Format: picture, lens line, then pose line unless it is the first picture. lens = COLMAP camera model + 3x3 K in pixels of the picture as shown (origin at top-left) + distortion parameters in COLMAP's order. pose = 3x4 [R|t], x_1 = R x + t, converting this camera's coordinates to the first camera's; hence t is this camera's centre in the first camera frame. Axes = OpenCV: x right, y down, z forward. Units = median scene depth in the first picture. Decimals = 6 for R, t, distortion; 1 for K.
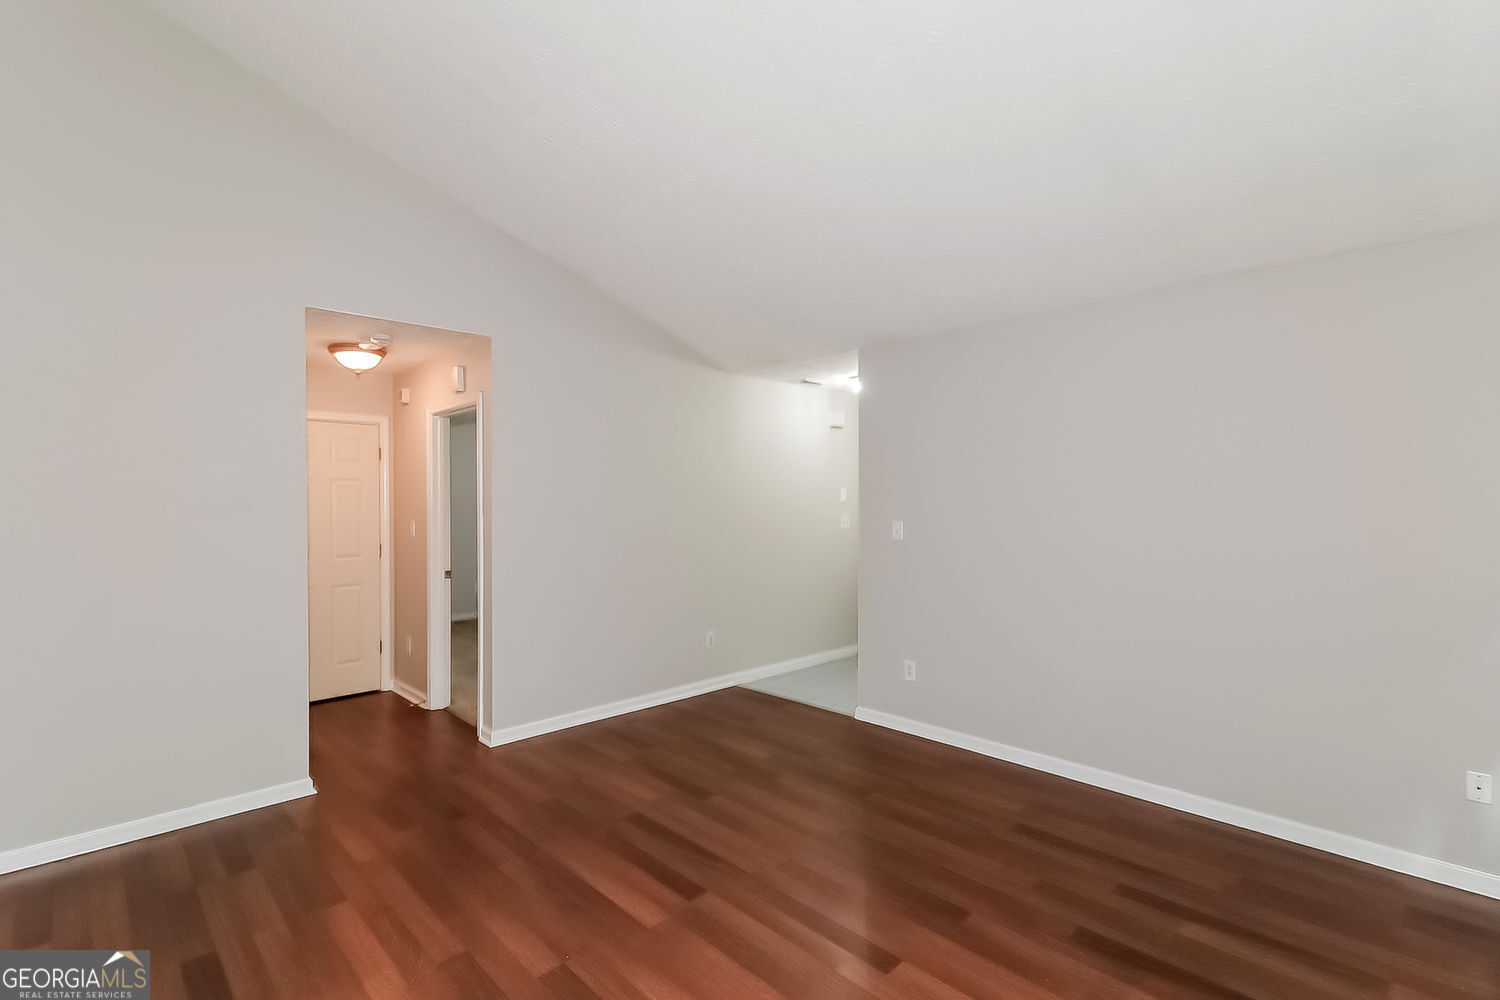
lens RADIAL K [[702.0, 0, 739.2], [0, 702.0, 505.0], [0, 0, 1]] dist [0.019780, 0.000158]
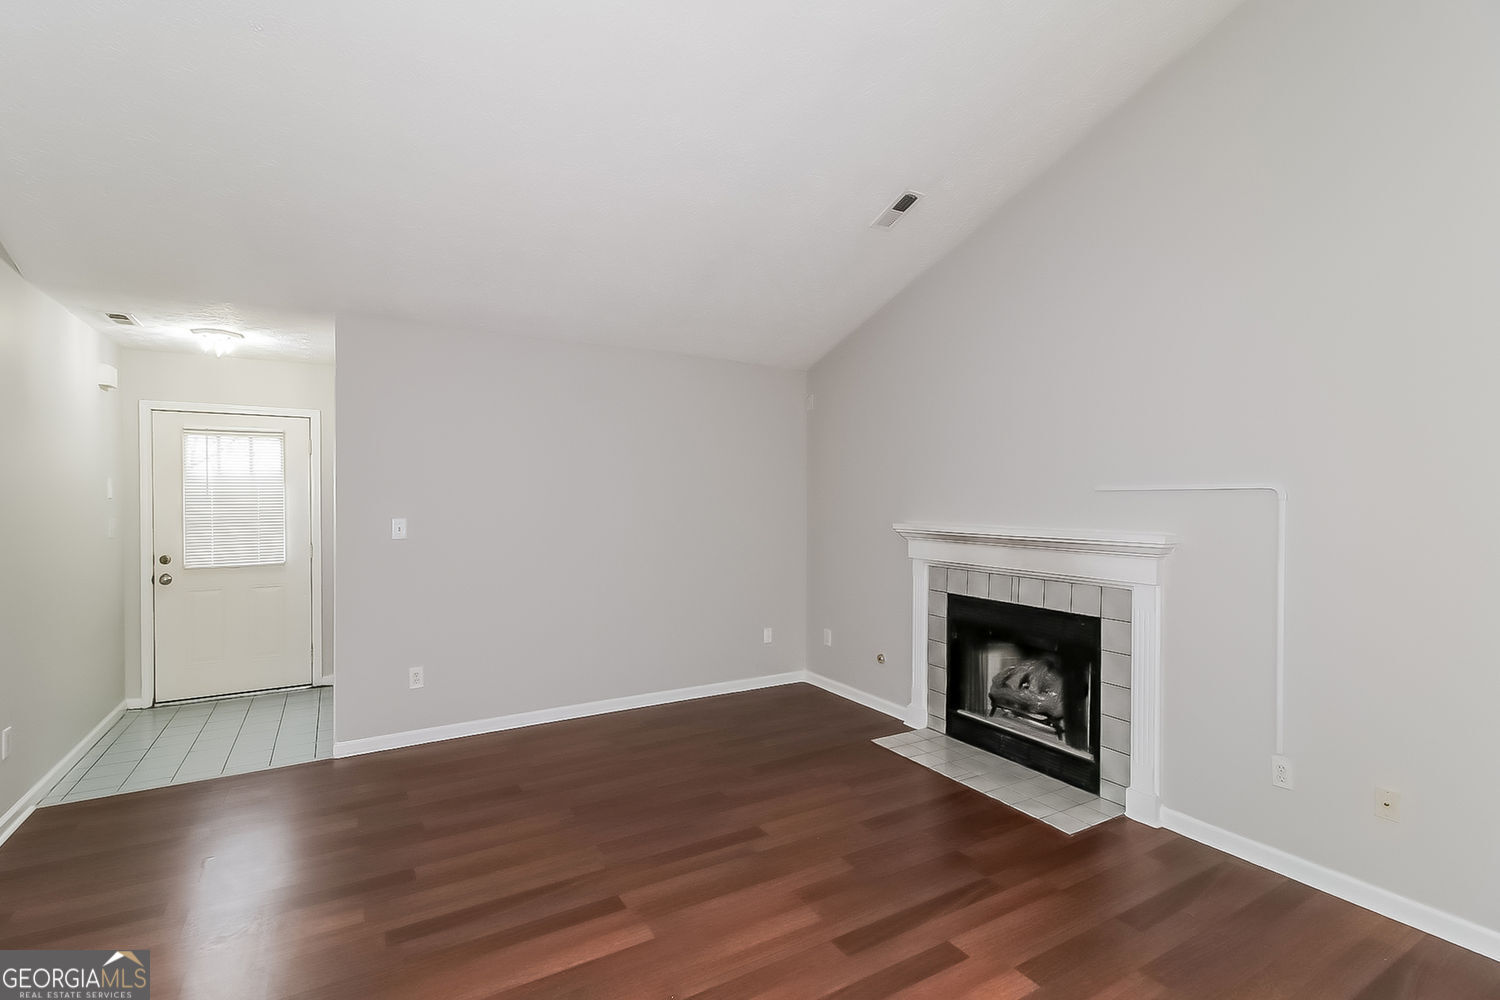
lens RADIAL K [[702.0, 0, 739.4], [0, 702.0, 499.8], [0, 0, 1]] dist [0.019780, 0.000158]
pose [[0.219254, -0.004173, 0.975659, -0.735723], [0.001179, 0.999991, 0.004012, -0.006775], [-0.975667, 0.000271, 0.219257, 0.470109]]
